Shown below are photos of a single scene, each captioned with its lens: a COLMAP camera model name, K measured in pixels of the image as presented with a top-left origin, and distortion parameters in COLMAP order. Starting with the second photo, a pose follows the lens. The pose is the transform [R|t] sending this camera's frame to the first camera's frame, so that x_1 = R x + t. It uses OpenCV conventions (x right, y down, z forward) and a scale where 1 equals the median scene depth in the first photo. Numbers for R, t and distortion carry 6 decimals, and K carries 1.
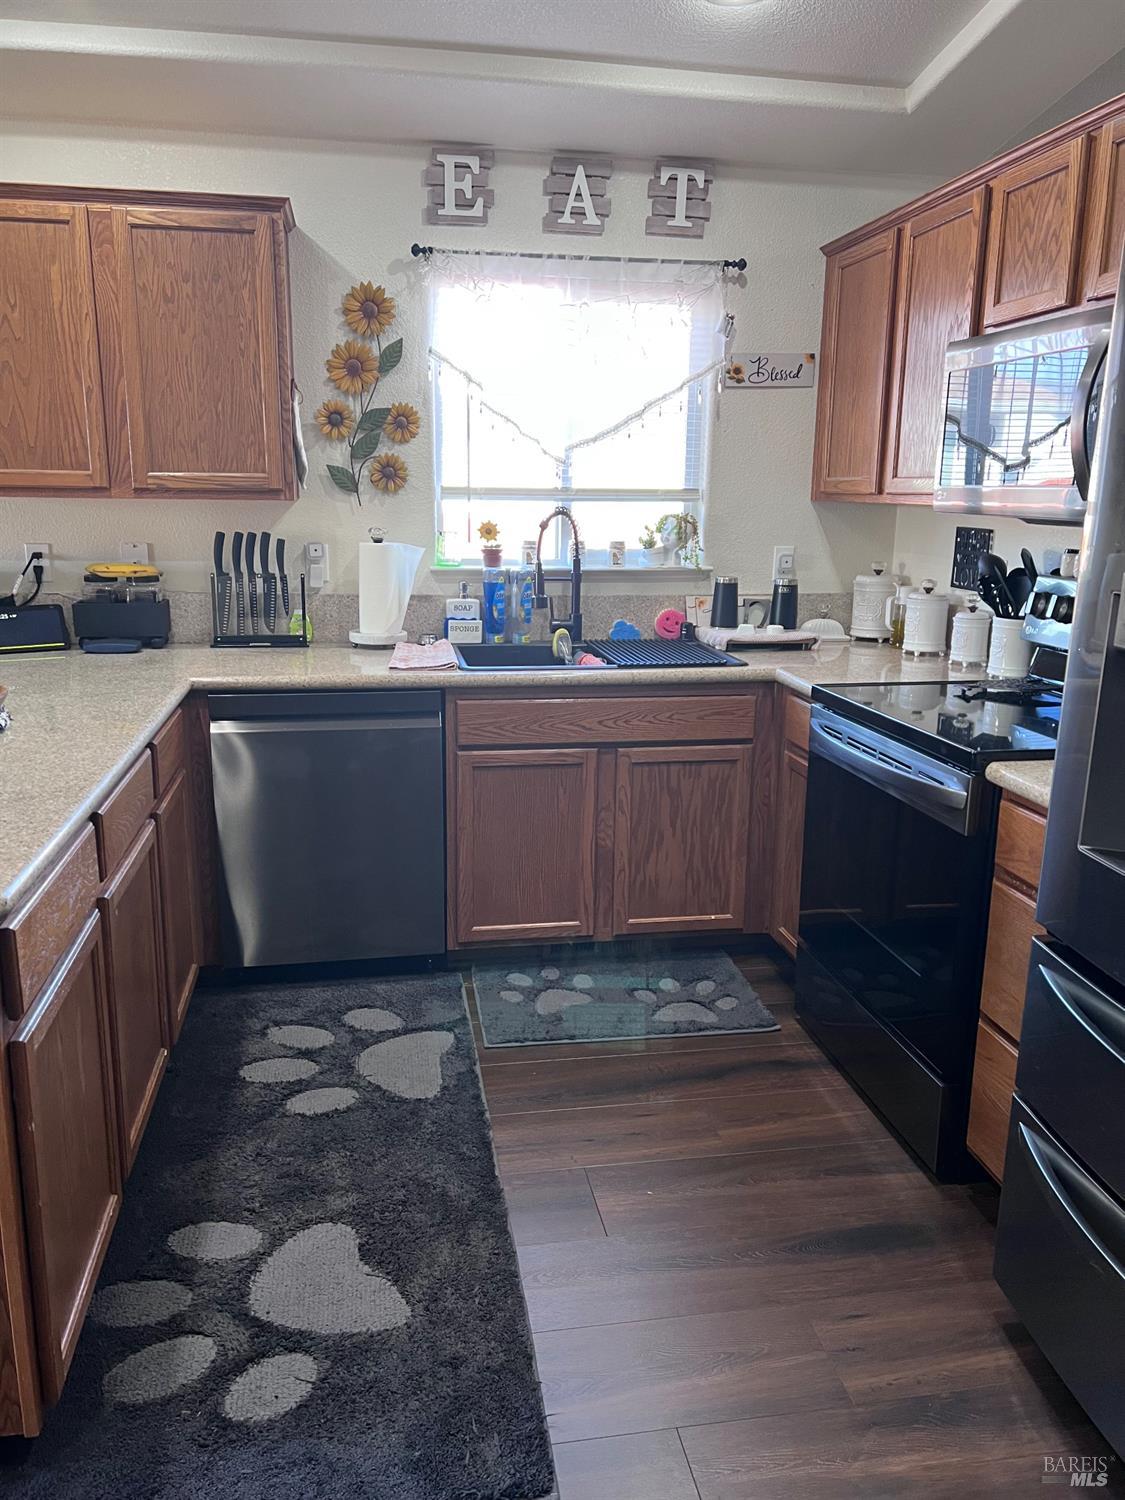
lens RADIAL K [[1127.1, 0, 560.5], [0, 1127.1, 751.2], [0, 0, 1]] dist [0.013860, -0.002796]
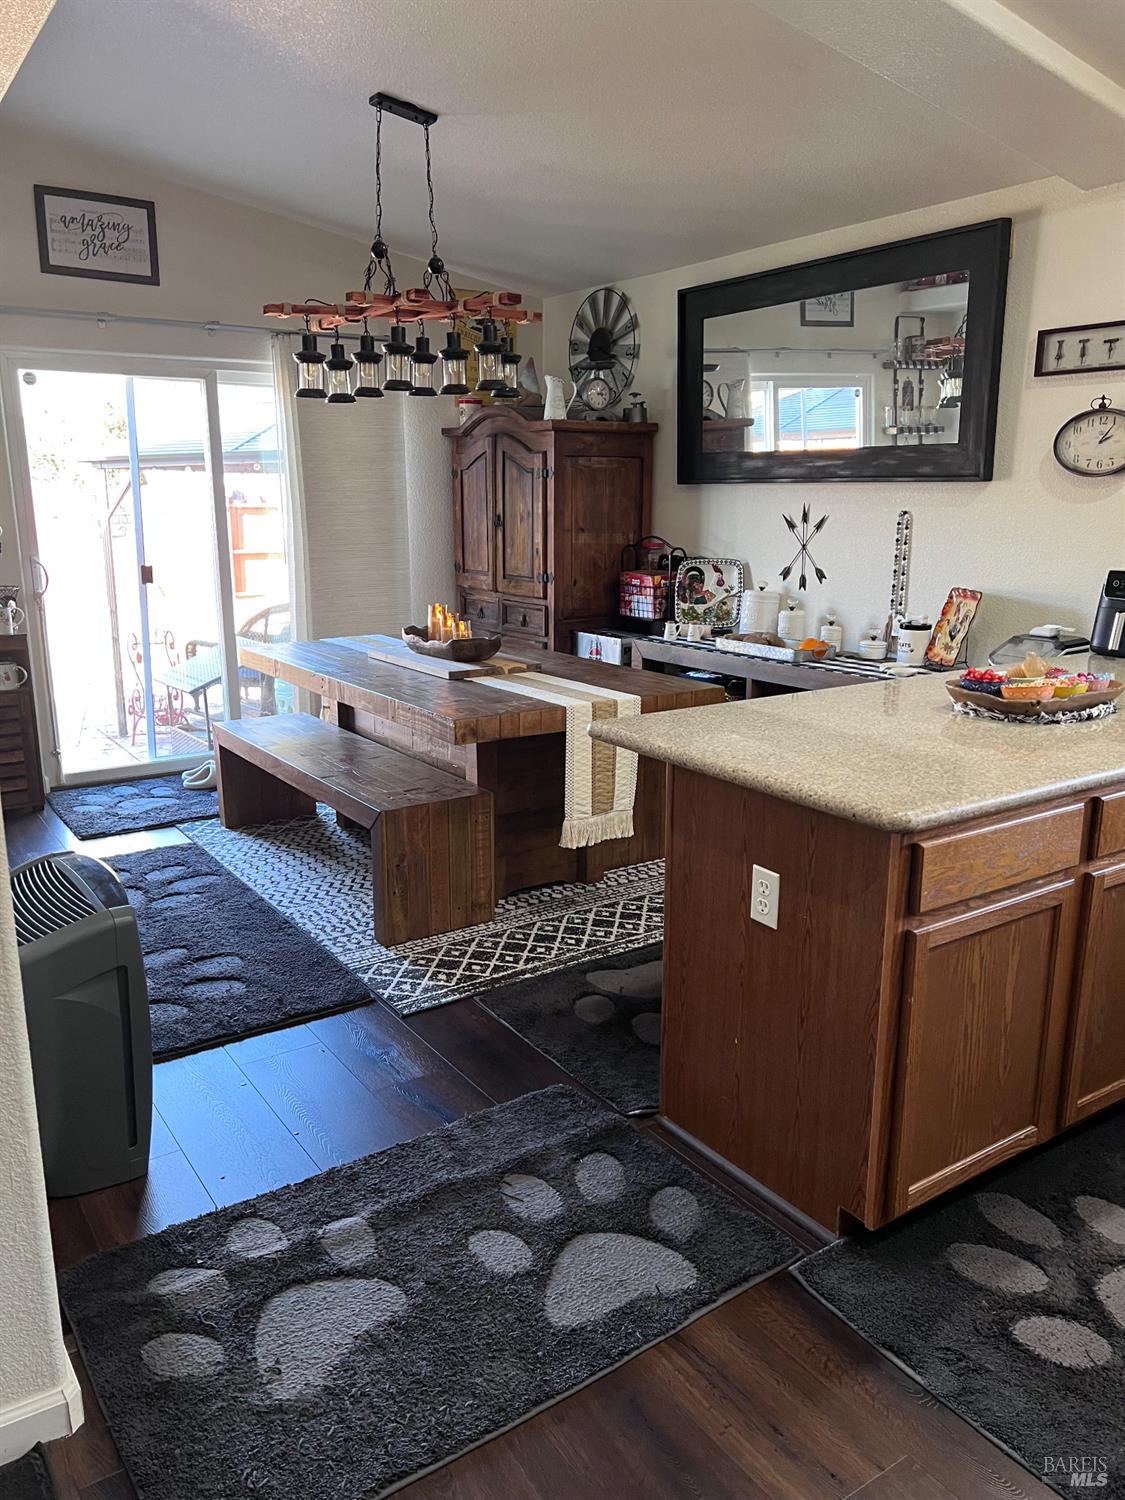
lens RADIAL K [[1127.1, 0, 564.3], [0, 1127.1, 748.7], [0, 0, 1]] dist [0.013860, -0.002796]
pose [[0.410942, 0.190458, -0.891545, 0.391390], [-0.199868, 0.972965, 0.115726, -0.018248], [0.889483, 0.130635, 0.437898, 0.029434]]
